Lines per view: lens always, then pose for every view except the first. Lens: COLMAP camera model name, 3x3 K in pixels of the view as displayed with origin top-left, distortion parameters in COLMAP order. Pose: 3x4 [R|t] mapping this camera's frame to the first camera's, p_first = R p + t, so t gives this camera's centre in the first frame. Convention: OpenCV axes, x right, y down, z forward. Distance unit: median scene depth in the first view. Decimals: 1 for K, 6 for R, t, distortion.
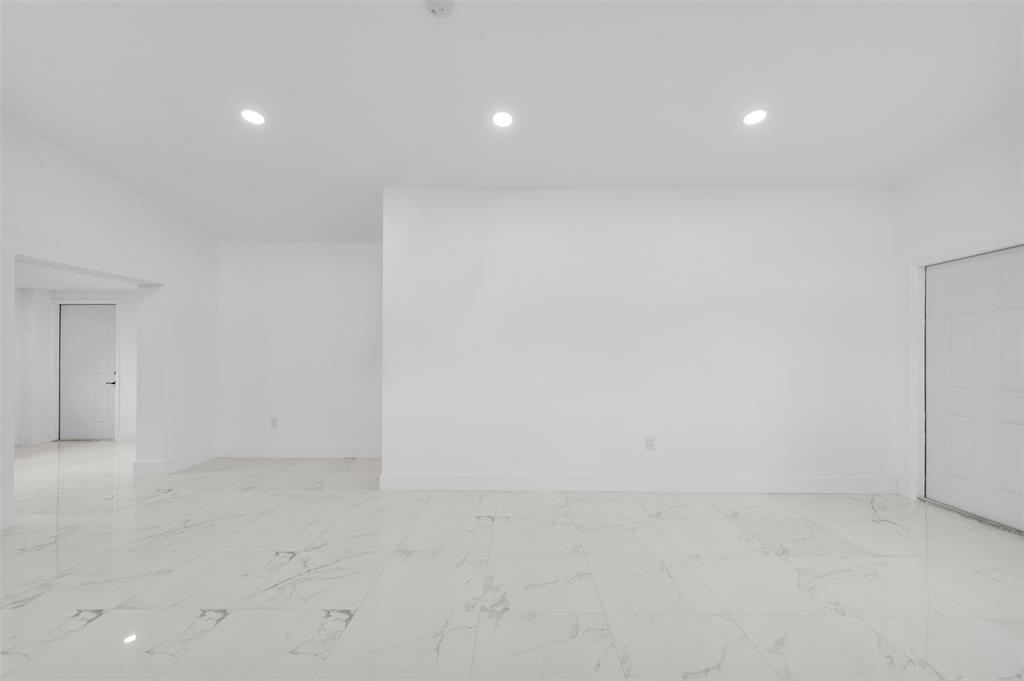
lens RADIAL K [[426.0, 0, 513.1], [0, 426.0, 346.0], [0, 0, 1]] dist [0.012270, 0.000153]
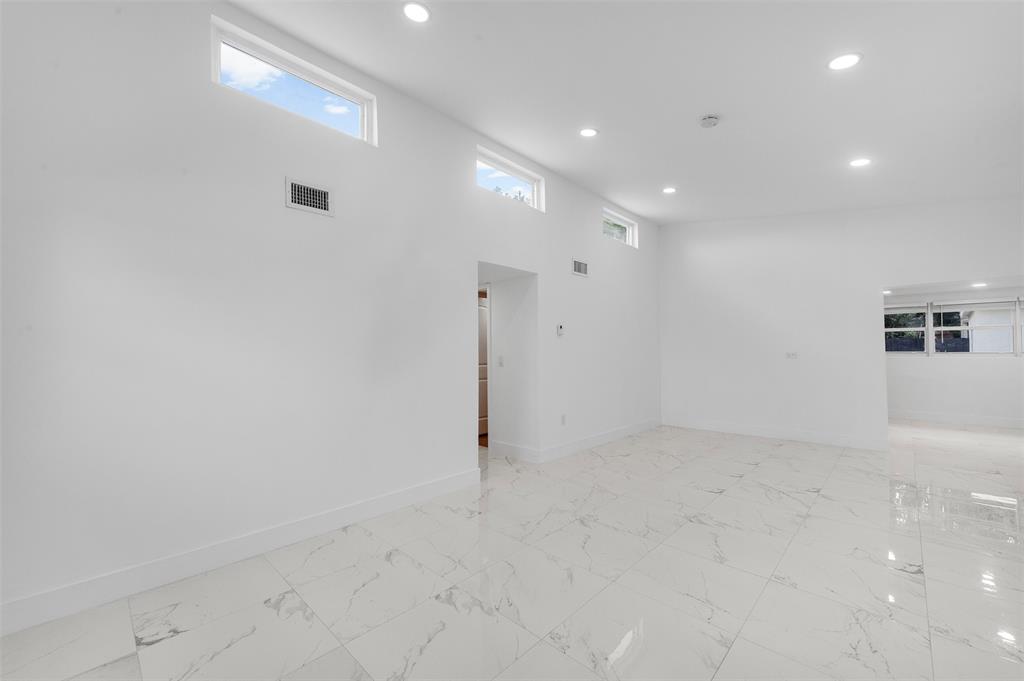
lens RADIAL K [[426.0, 0, 513.1], [0, 426.0, 346.0], [0, 0, 1]] dist [0.012270, 0.000153]
pose [[-0.660432, -0.007738, -0.750846, 1.278480], [-0.000508, 0.999951, -0.009858, 0.041342], [0.750886, -0.006129, -0.660403, 1.323206]]
